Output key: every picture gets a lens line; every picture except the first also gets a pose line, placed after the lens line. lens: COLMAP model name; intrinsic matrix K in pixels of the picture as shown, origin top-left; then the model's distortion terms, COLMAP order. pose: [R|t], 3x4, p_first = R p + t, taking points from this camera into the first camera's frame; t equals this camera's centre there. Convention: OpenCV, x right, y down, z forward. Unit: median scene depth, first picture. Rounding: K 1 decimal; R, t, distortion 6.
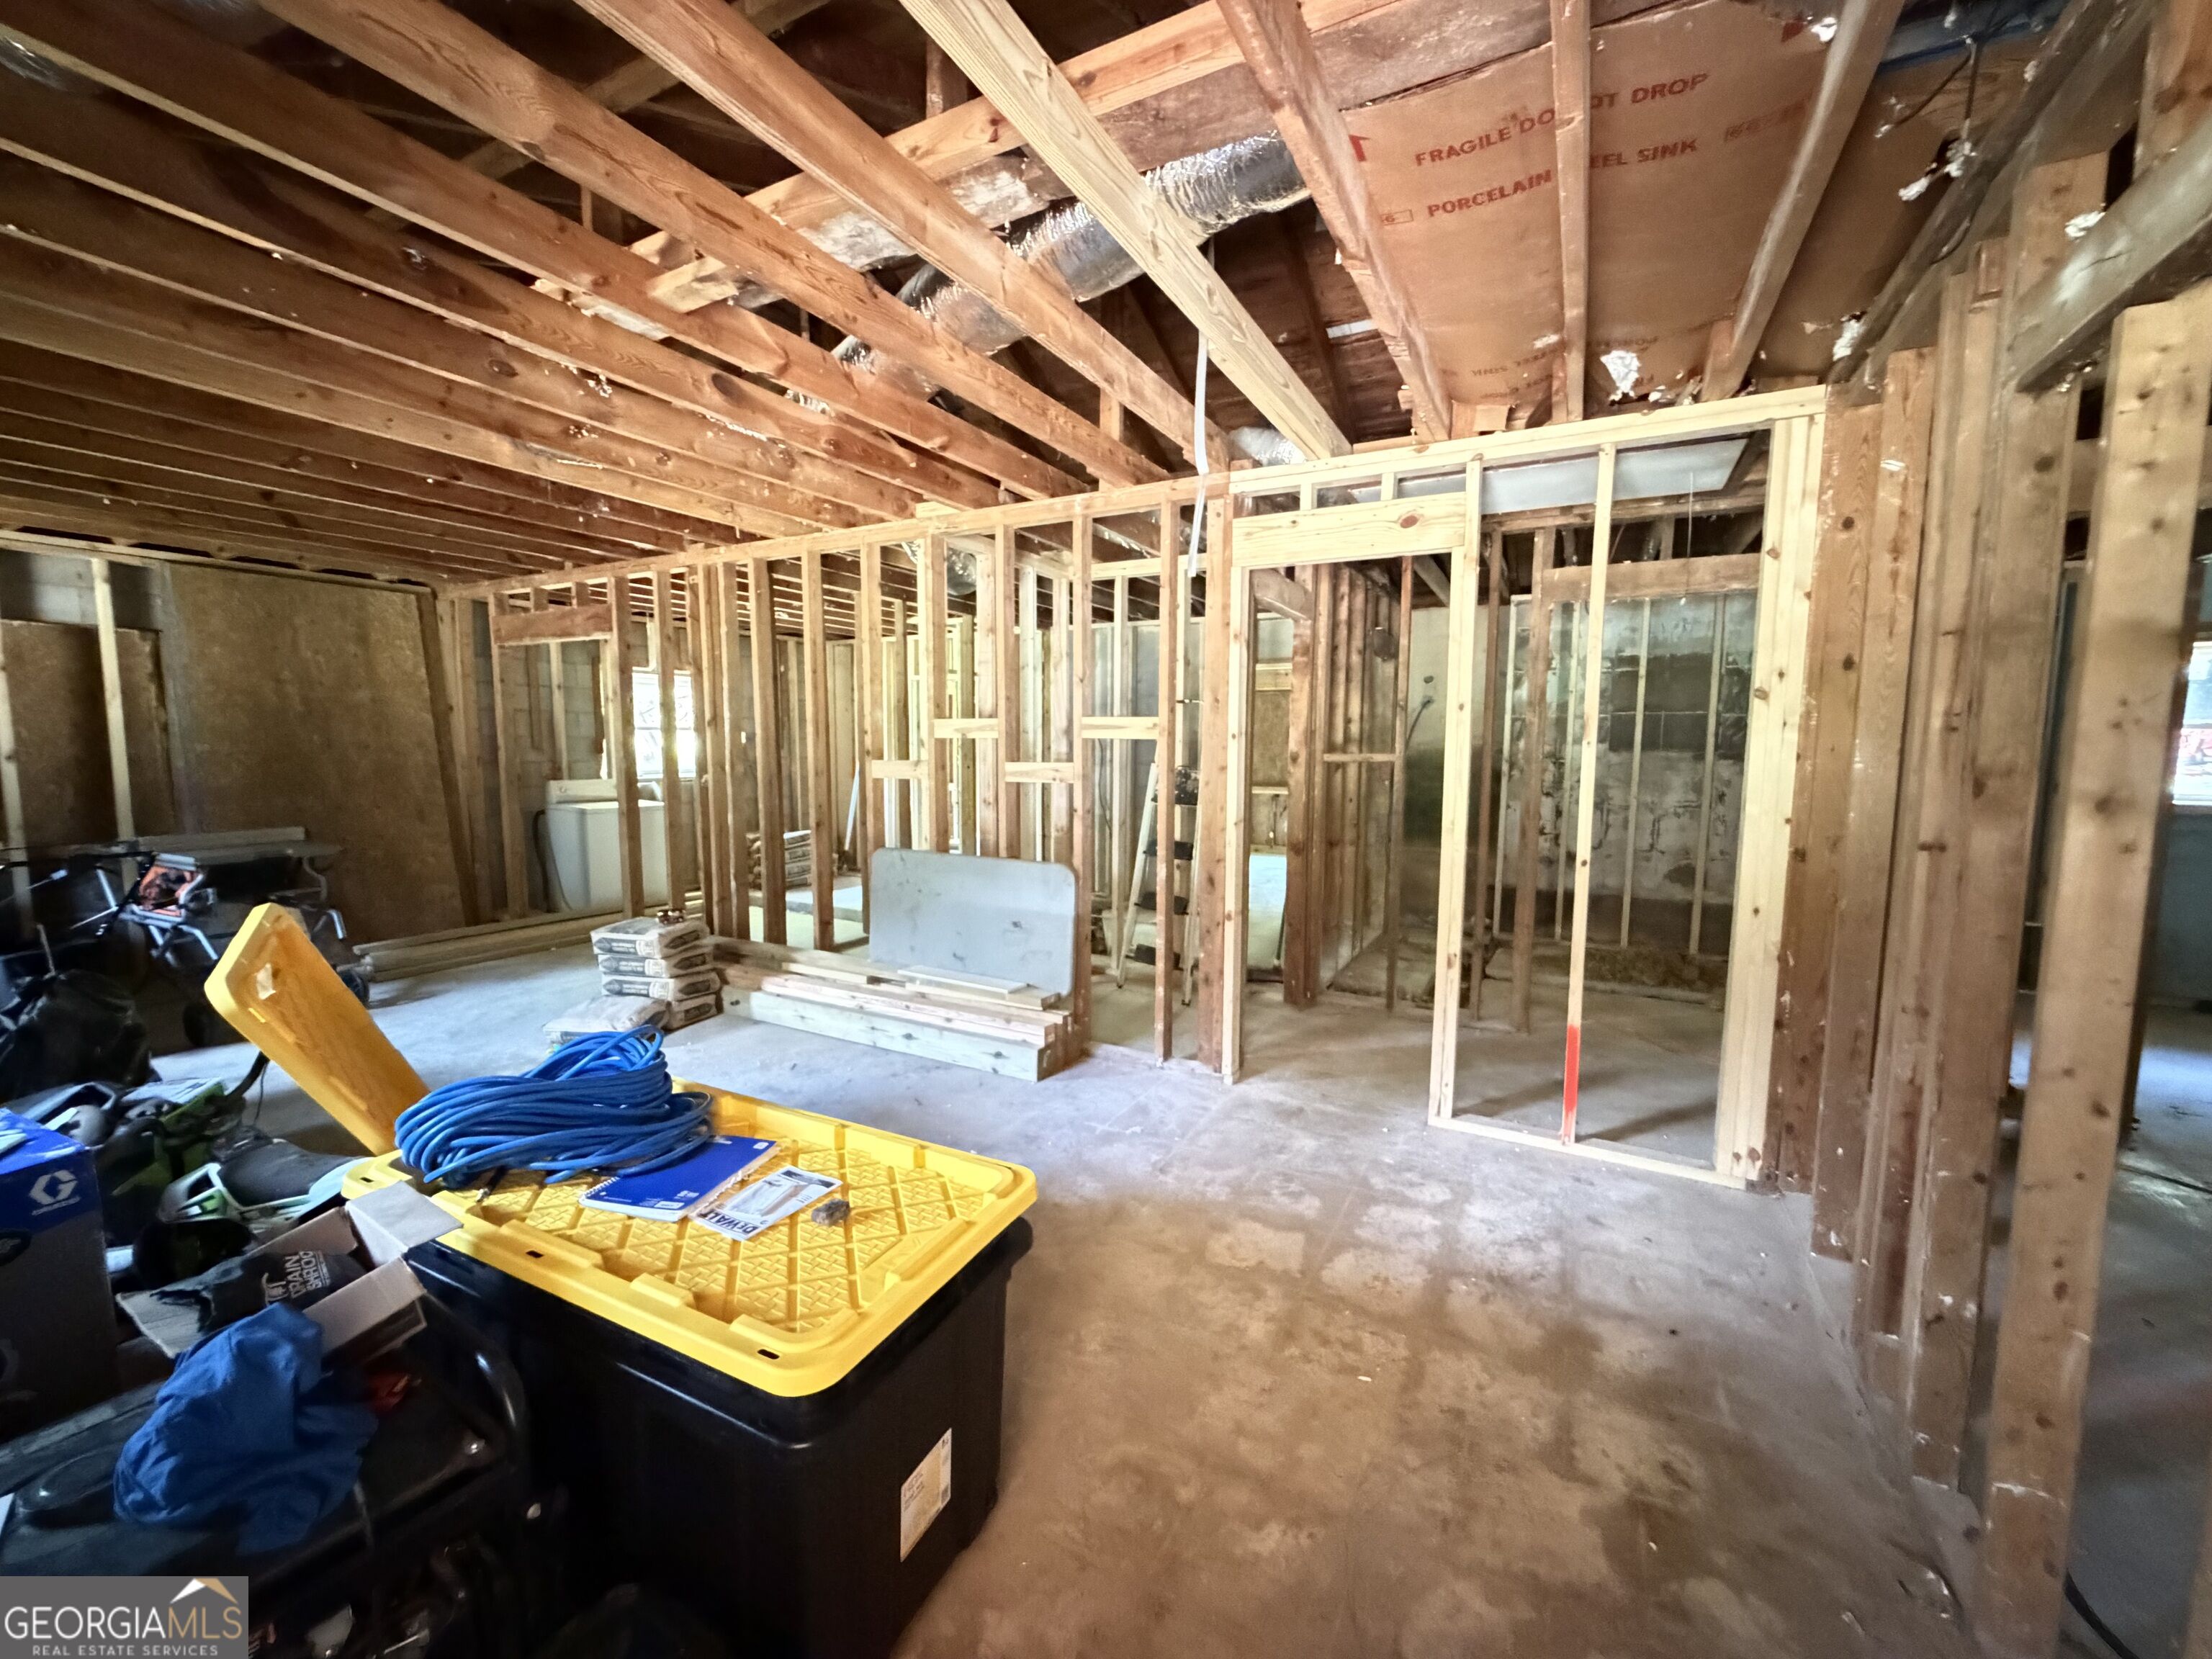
lens RADIAL K [[883.3, 0, 1104.6], [0, 883.3, 831.2], [0, 0, 1]] dist [0.001665, -0.000438]
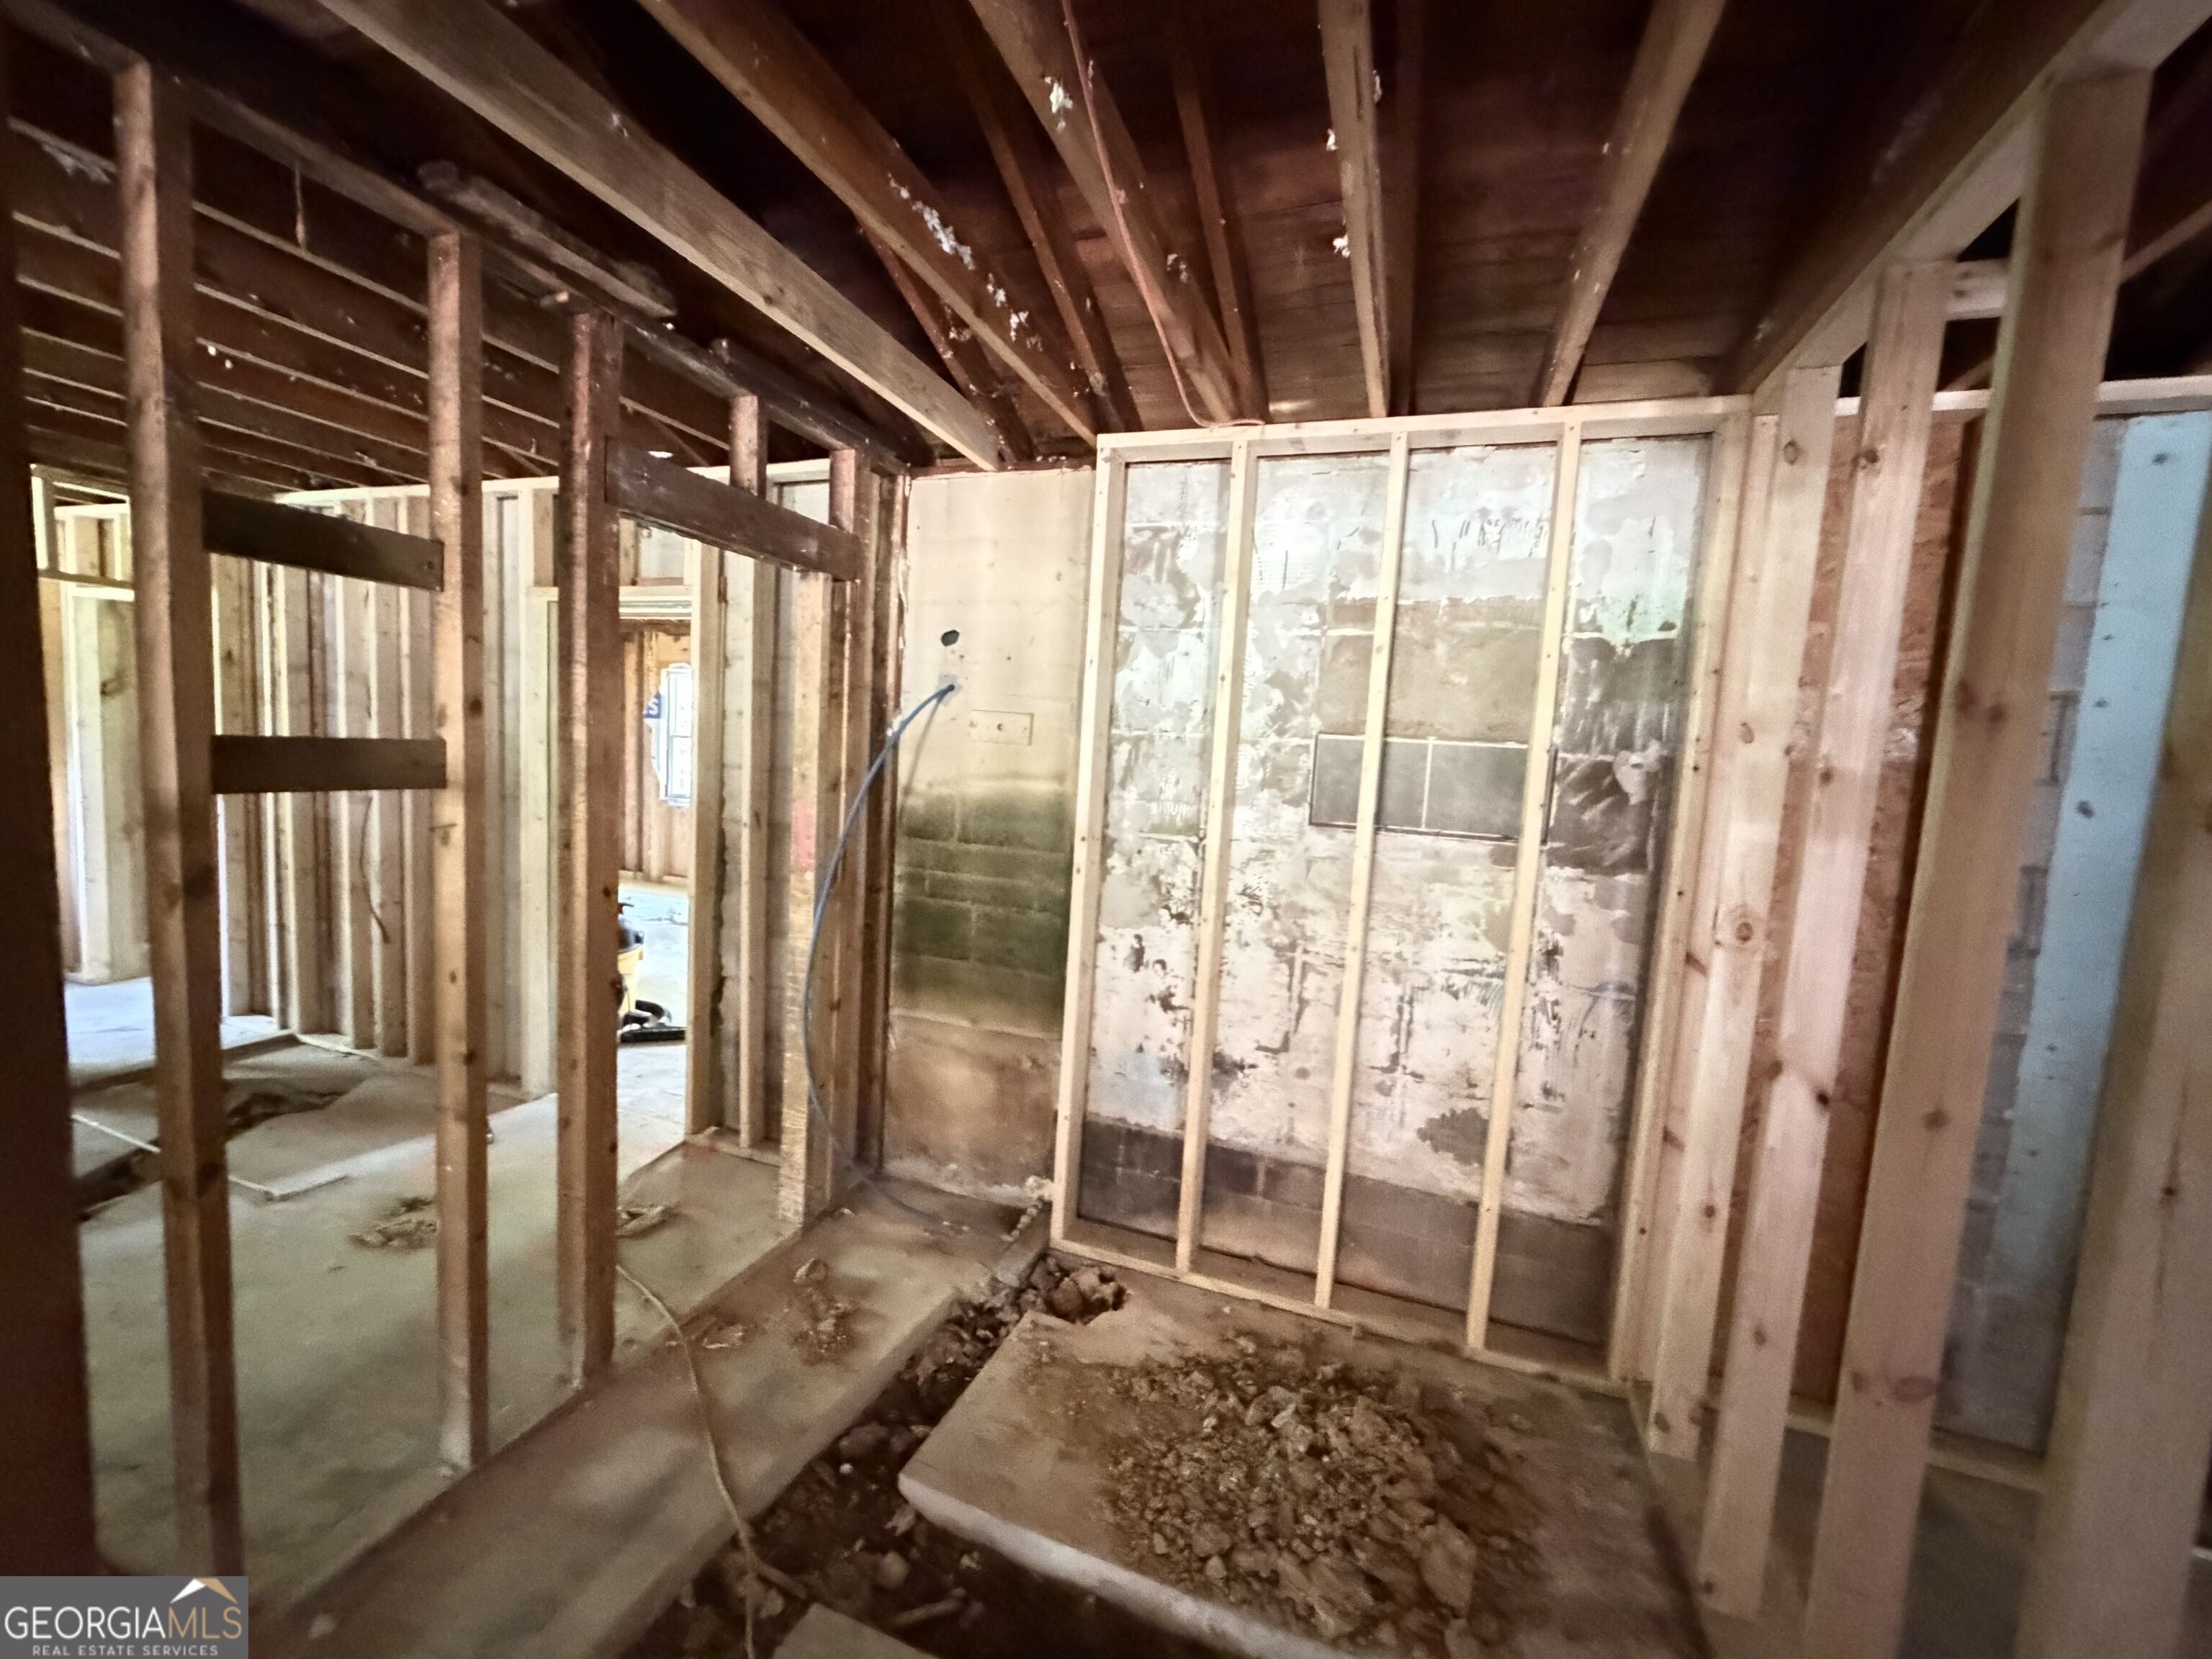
lens RADIAL K [[883.3, 0, 1104.7], [0, 883.3, 830.5], [0, 0, 1]] dist [0.001665, -0.000438]
pose [[0.988528, 0.036831, 0.146478, 0.423478], [-0.036882, 0.999317, -0.002366, -0.086381], [-0.146465, -0.003063, 0.989211, 0.614618]]
